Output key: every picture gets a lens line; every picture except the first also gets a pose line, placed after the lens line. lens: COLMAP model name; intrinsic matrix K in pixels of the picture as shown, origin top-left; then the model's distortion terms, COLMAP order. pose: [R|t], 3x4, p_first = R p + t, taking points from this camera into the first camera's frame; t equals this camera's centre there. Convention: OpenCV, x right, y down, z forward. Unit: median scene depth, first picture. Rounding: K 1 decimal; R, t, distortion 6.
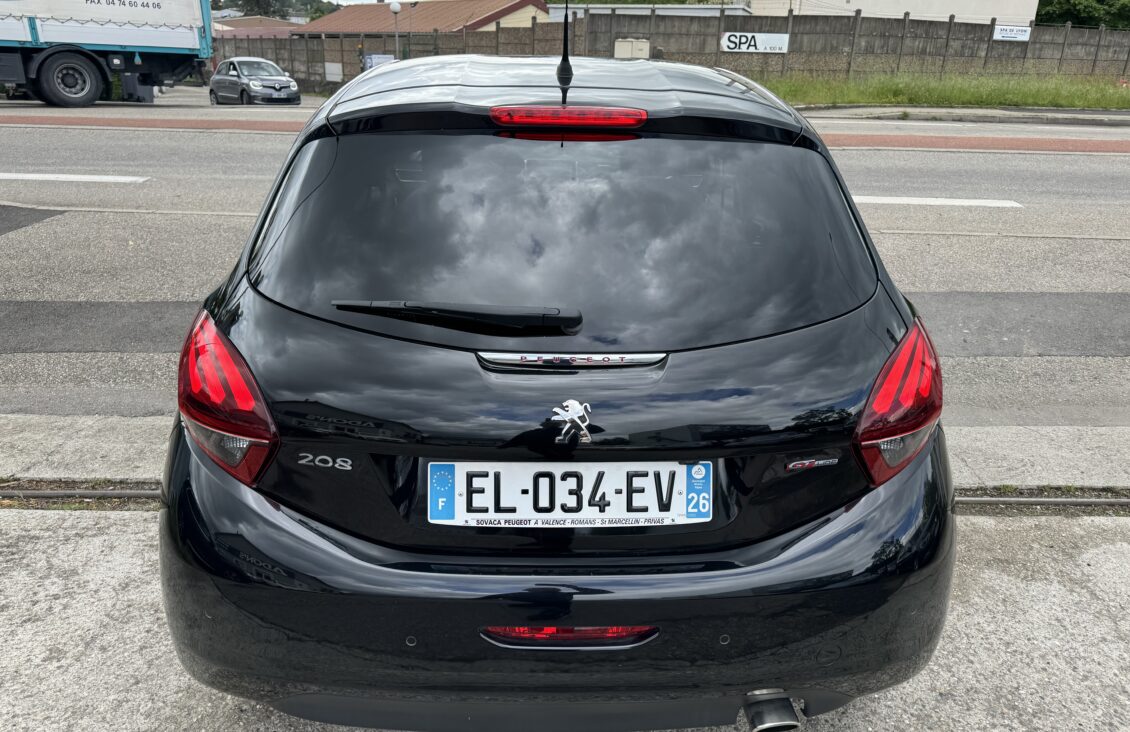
lens RADIAL K [[786.4, 0, 557.7], [0, 786.4, 375.0], [0, 0, 1]] dist [0.002676, -0.004435]
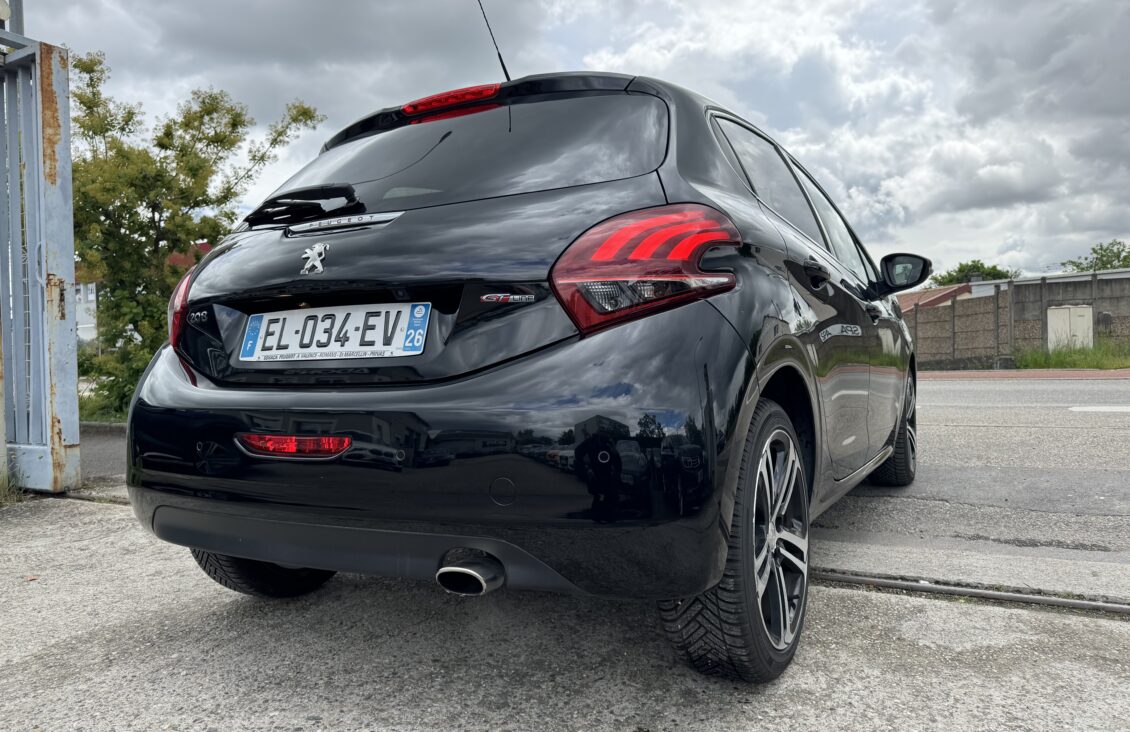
lens RADIAL K [[798.3, 0, 563.0], [0, 798.3, 368.6], [0, 0, 1]] dist [0.002361, -0.004168]
pose [[0.863716, -0.036475, -0.502657, 0.912086], [-0.151939, 0.932126, -0.328717, 0.535174], [0.480530, 0.360292, 0.799551, 0.237613]]
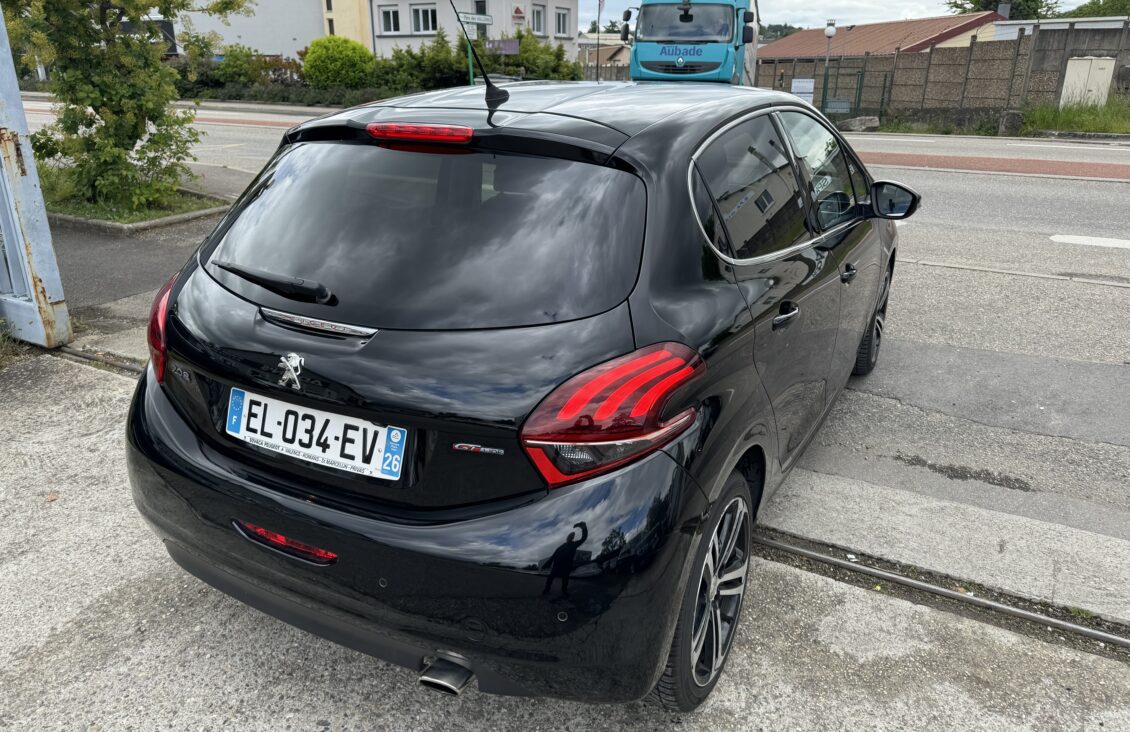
lens RADIAL K [[796.5, 0, 565.0], [0, 796.5, 366.0], [0, 0, 1]] dist [0.006841, -0.009736]
pose [[0.870906, 0.153968, -0.466709, 0.931049], [-0.173301, 0.984868, 0.001519, -0.023152], [0.459880, 0.079558, 0.884410, 0.072262]]
